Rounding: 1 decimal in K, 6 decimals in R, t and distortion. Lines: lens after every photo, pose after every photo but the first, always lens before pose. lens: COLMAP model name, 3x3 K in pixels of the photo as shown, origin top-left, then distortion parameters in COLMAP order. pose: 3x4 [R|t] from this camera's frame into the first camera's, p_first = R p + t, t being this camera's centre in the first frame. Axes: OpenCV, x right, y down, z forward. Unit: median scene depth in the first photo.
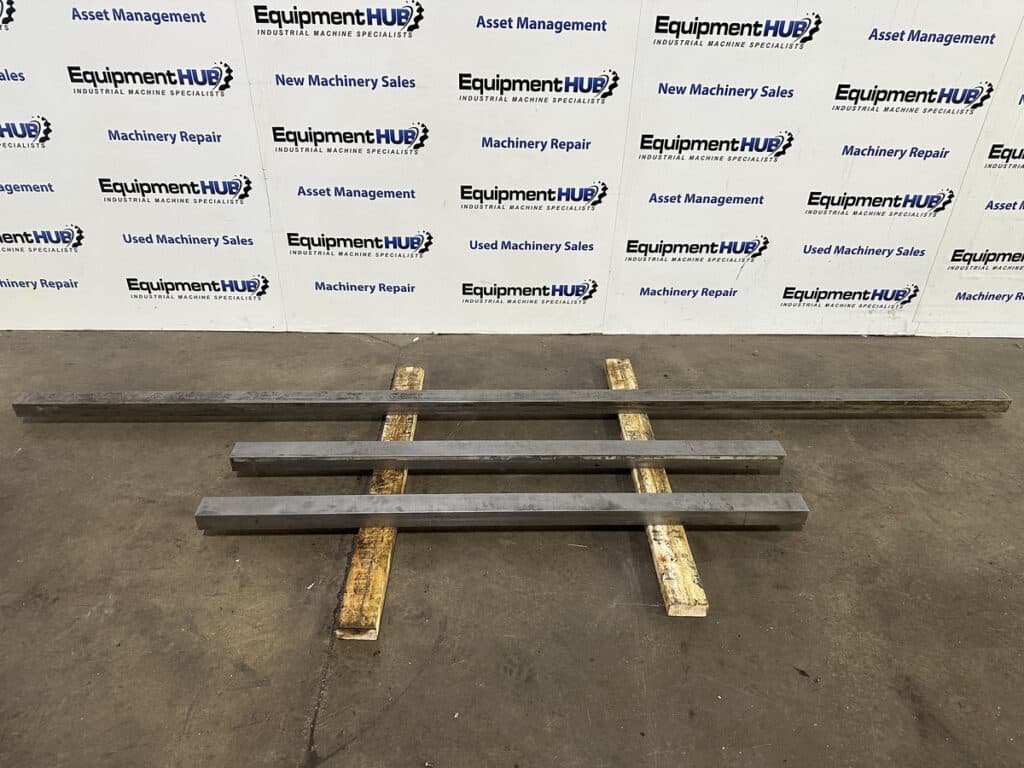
lens RADIAL K [[730.1, 0, 512.0], [0, 730.1, 384.0], [0, 0, 1]] dist [0.026814, -0.041835]
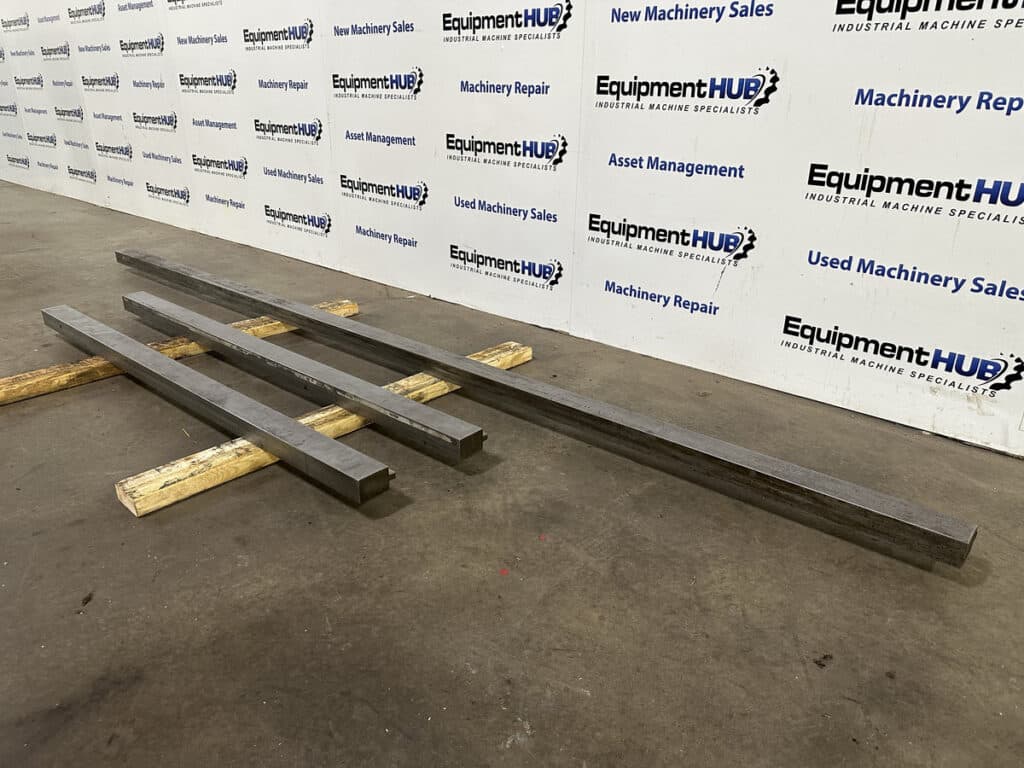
lens RADIAL K [[704.4, 0, 512.0], [0, 704.4, 384.0], [0, 0, 1]] dist [0.035814, -0.068566]
pose [[0.737703, 0.250657, -0.626870, 0.680836], [-0.359962, 0.931566, -0.051114, 0.056001], [0.571158, 0.263357, 0.777445, 0.412450]]
